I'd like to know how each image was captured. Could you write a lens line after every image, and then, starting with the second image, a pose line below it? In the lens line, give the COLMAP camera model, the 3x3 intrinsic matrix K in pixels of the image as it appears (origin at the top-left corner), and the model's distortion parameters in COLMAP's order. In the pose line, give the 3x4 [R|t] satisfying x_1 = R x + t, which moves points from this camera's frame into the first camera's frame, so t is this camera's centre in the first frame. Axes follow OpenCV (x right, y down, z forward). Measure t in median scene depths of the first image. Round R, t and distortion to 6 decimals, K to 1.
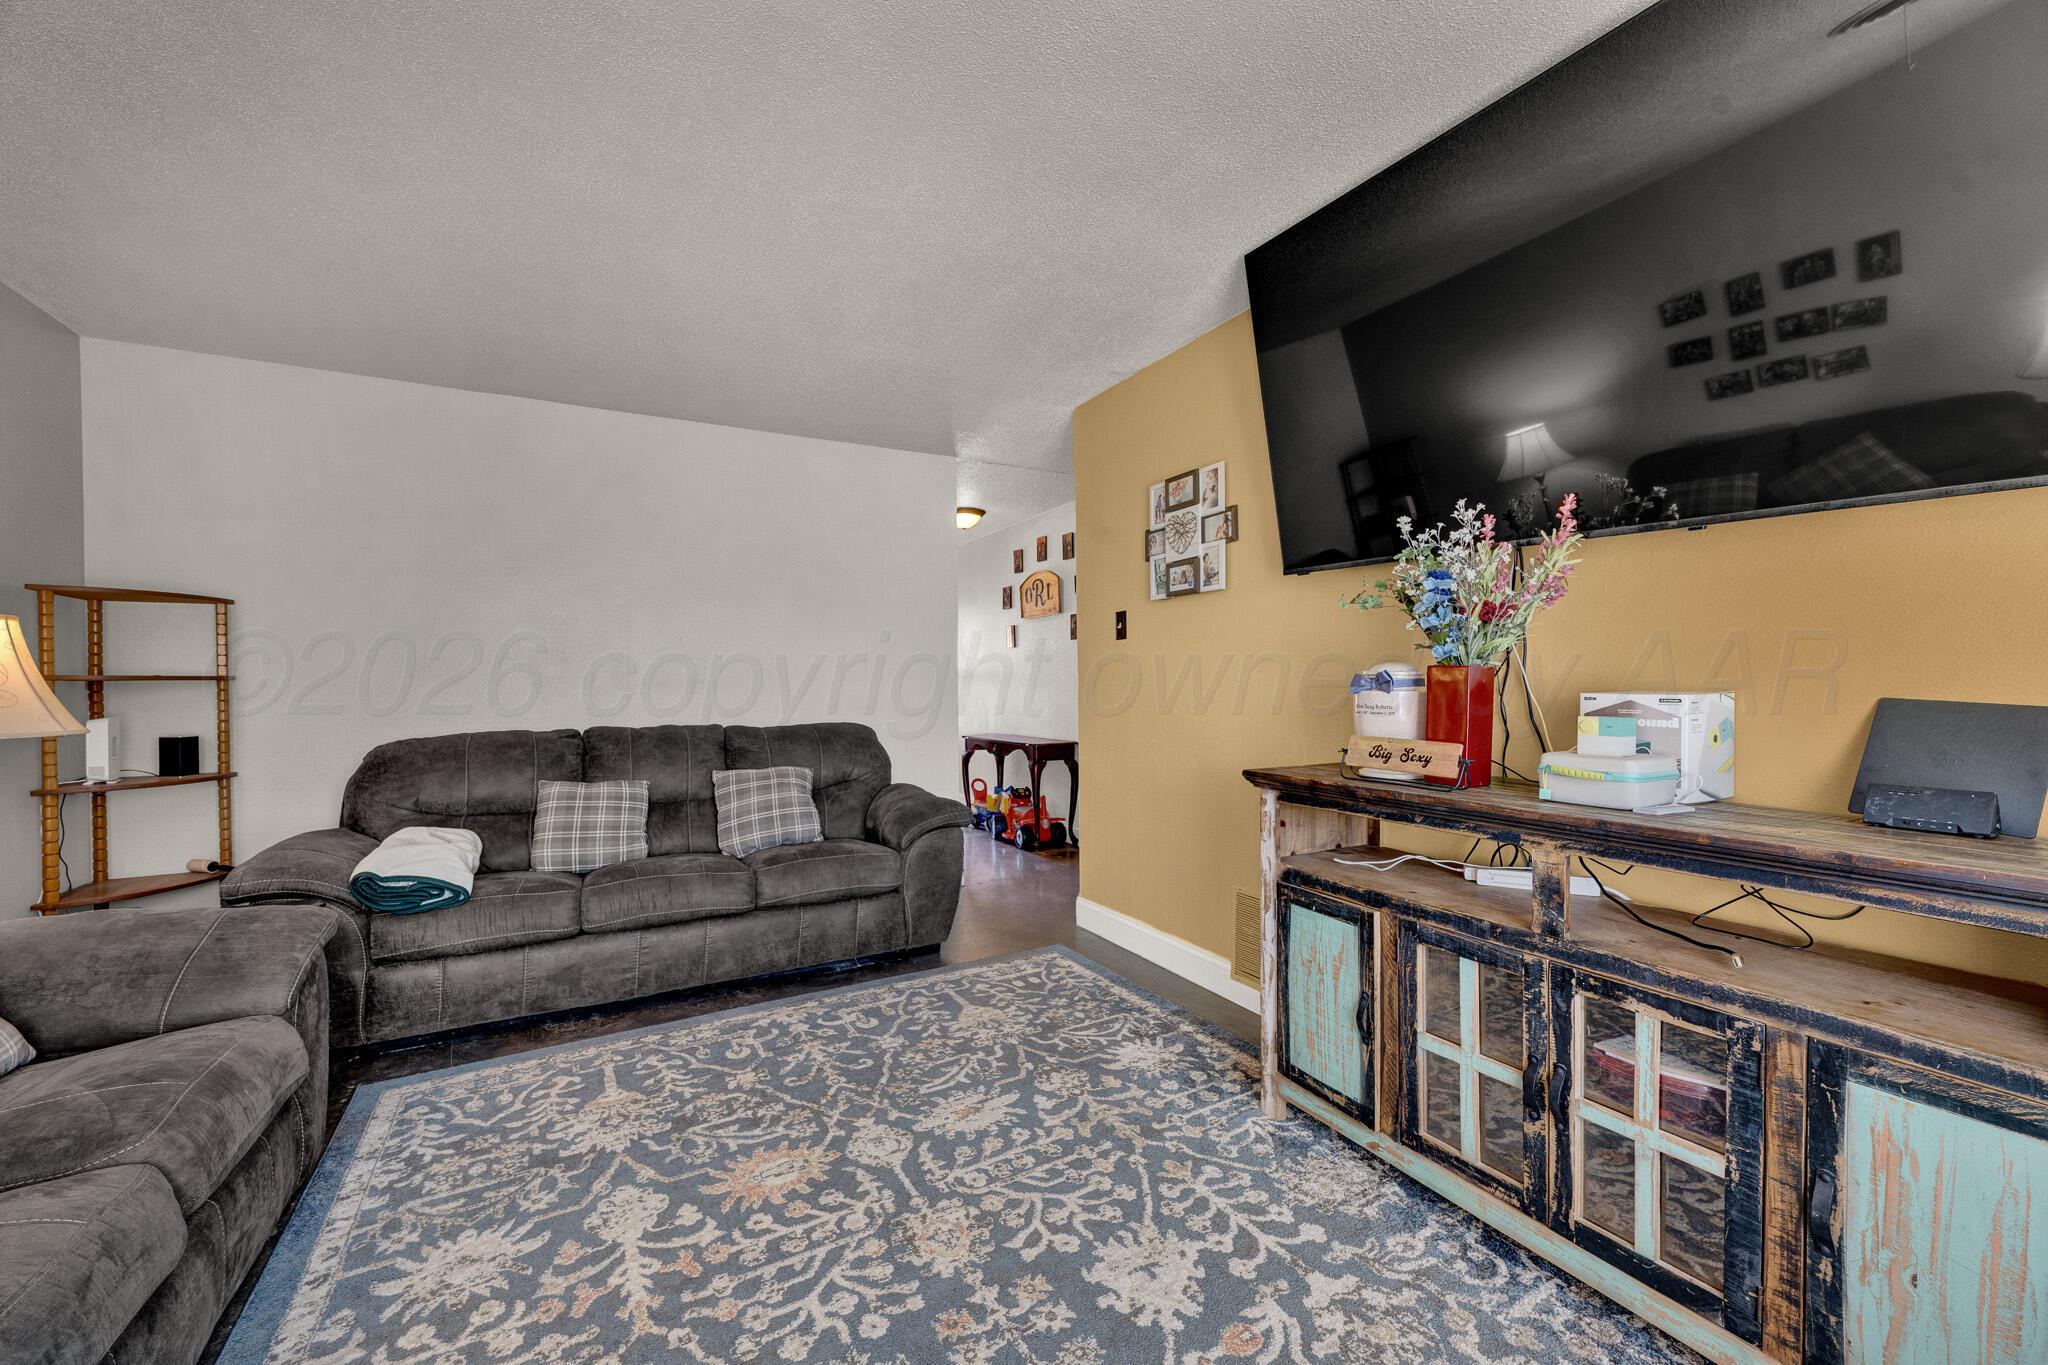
lens RADIAL K [[801.2, 0, 1025.8], [0, 801.2, 684.4], [0, 0, 1]] dist [0.000728, 0.000063]
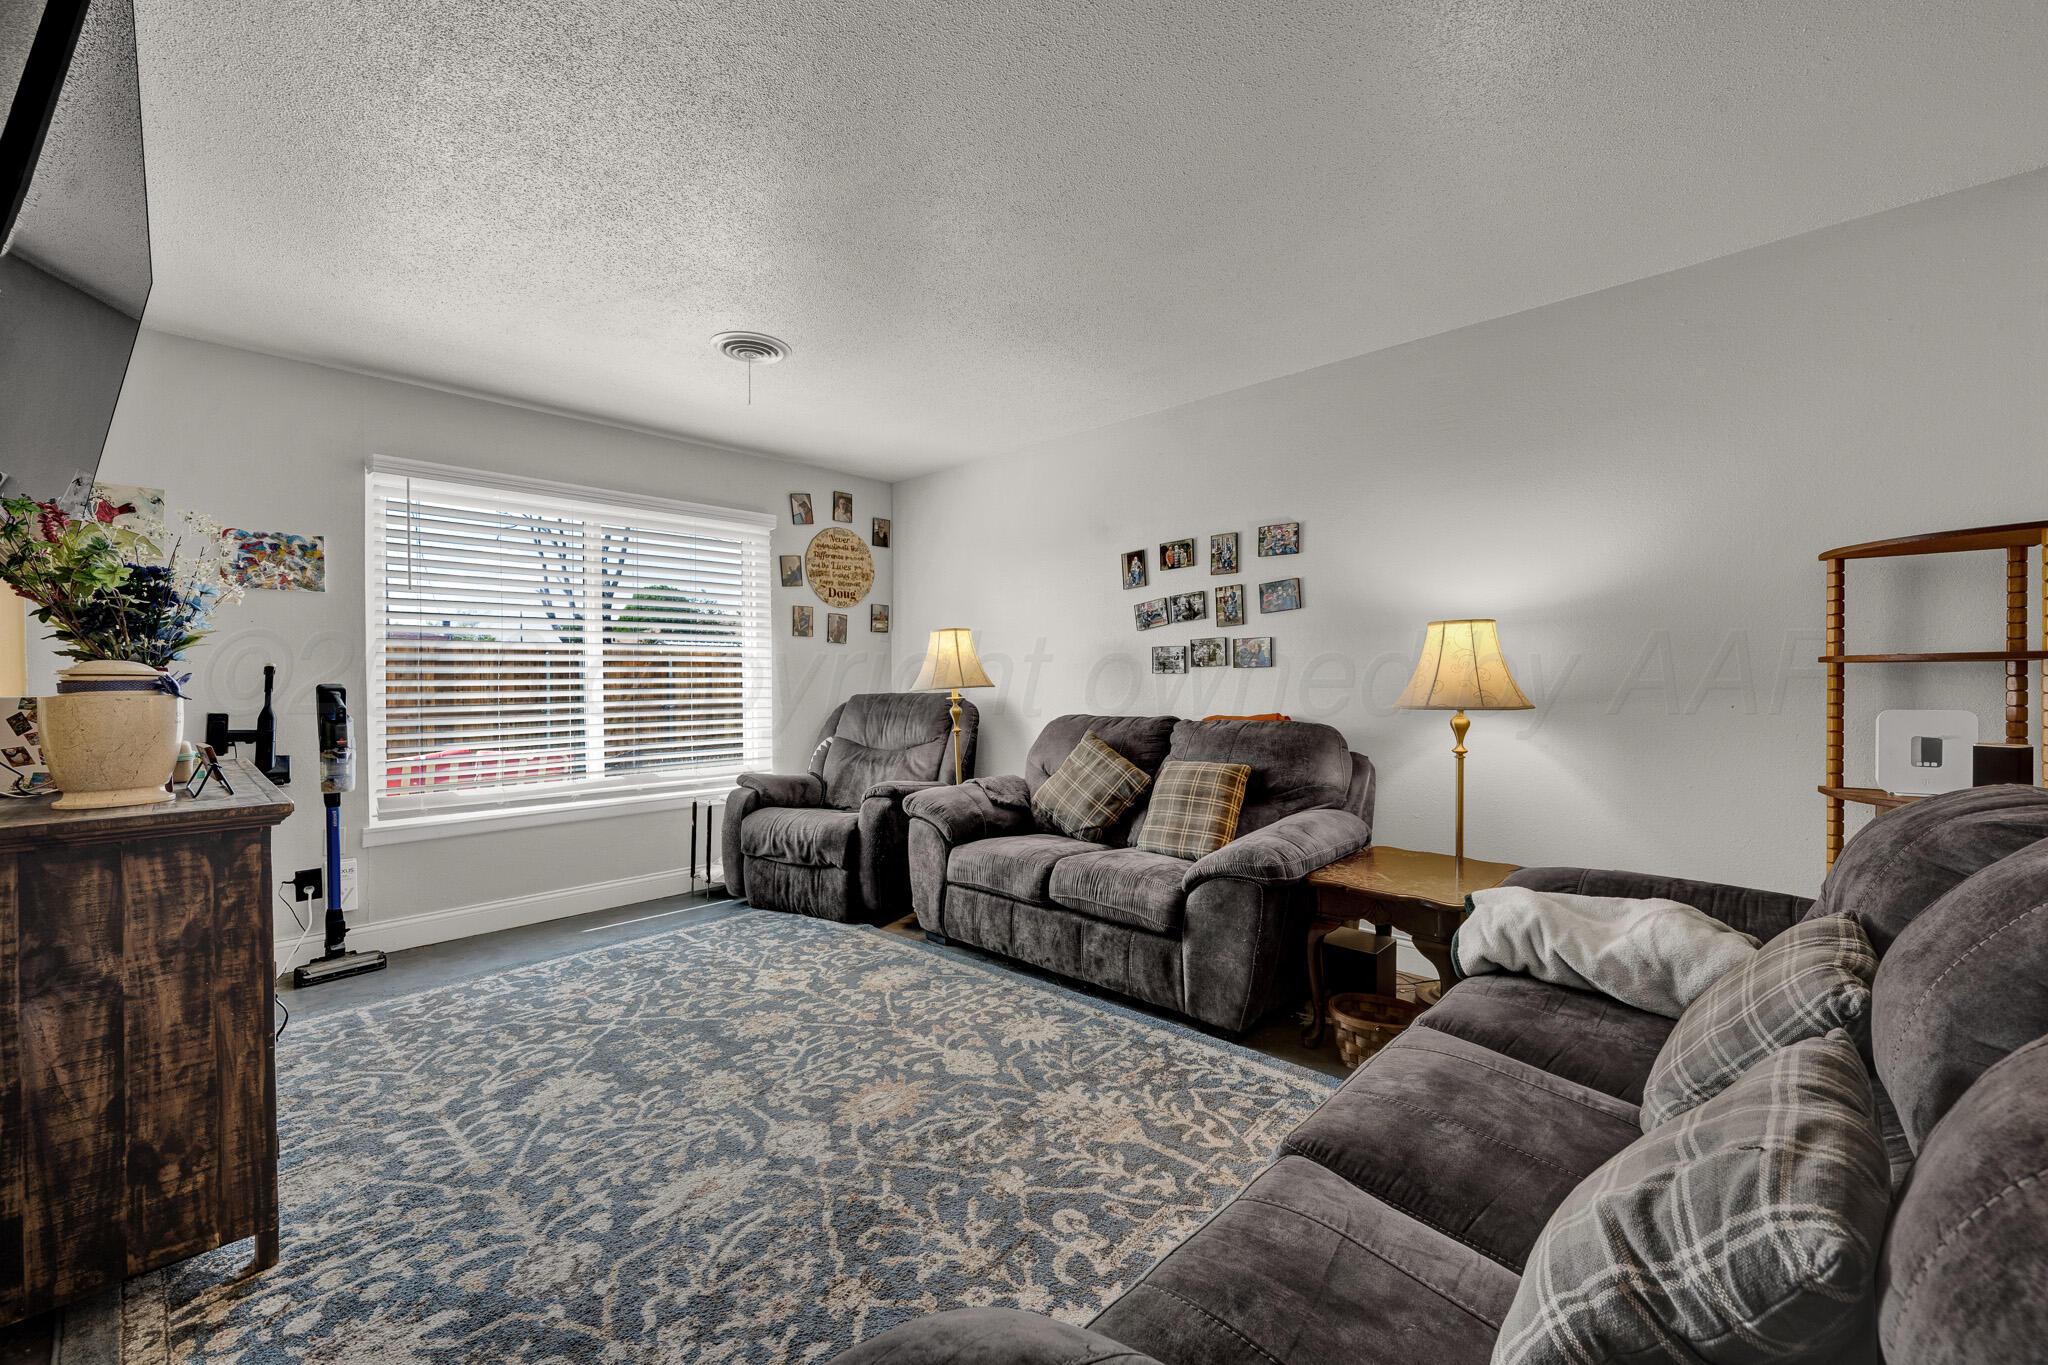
lens RADIAL K [[801.2, 0, 1022.7], [0, 801.2, 683.7], [0, 0, 1]] dist [0.000728, 0.000063]
pose [[-0.951257, 0.014962, -0.308035, -0.160463], [0.012155, 0.999865, 0.011029, -0.002349], [0.308158, 0.006747, -0.951311, 2.184421]]
